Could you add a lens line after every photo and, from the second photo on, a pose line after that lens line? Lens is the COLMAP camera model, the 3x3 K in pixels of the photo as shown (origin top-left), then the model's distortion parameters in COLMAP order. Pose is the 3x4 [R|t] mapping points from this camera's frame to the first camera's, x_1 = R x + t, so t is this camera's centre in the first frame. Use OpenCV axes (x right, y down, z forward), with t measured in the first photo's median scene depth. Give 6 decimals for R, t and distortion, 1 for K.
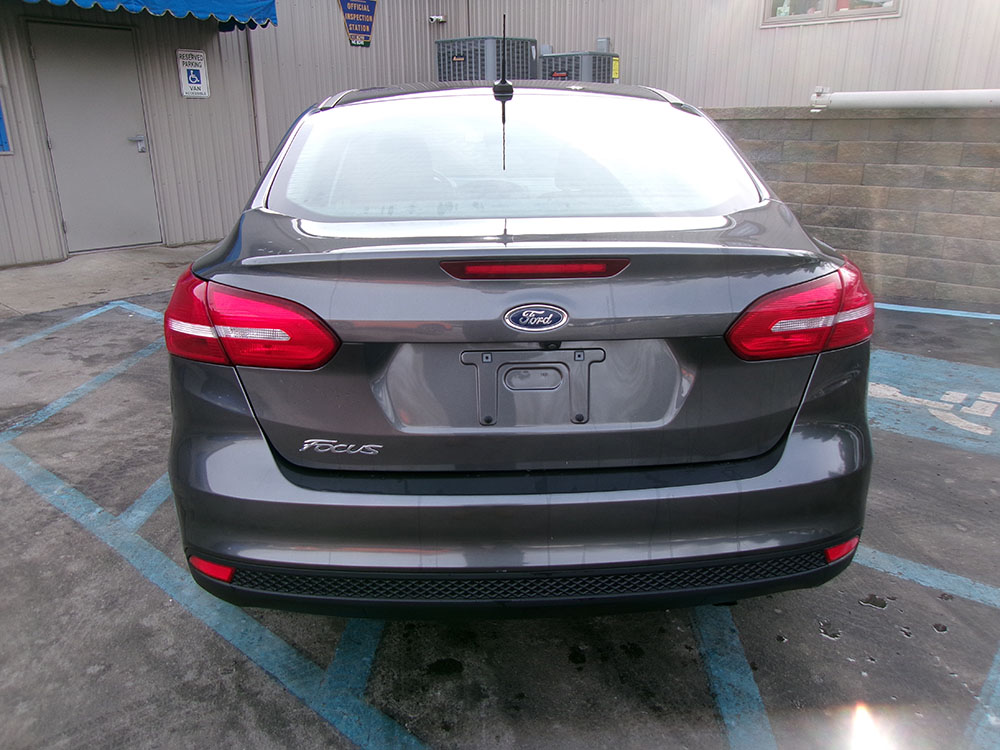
lens RADIAL K [[769.2, 0, 496.3], [0, 769.2, 371.7], [0, 0, 1]] dist [0.001108, 0.015608]
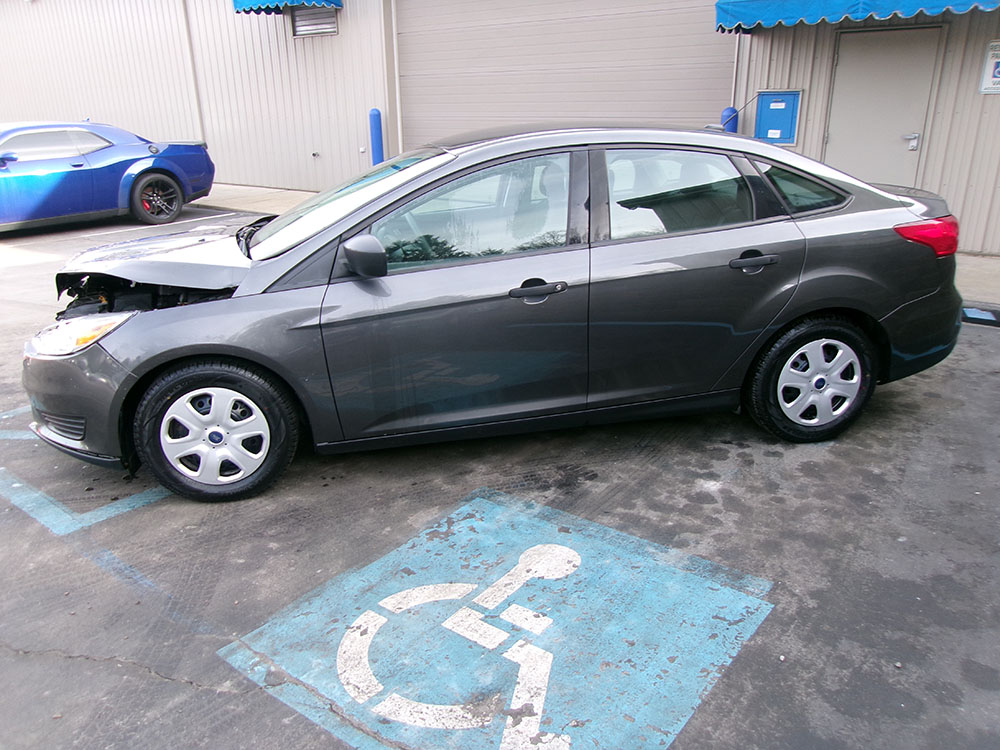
lens RADIAL K [[769.2, 0, 500.9], [0, 769.2, 377.3], [0, 0, 1]] dist [0.001108, 0.015608]
pose [[0.066615, 0.343475, -0.936796, 0.752364], [-0.299062, 0.902590, 0.309667, -0.229816], [0.951906, 0.259532, 0.162847, 0.547488]]
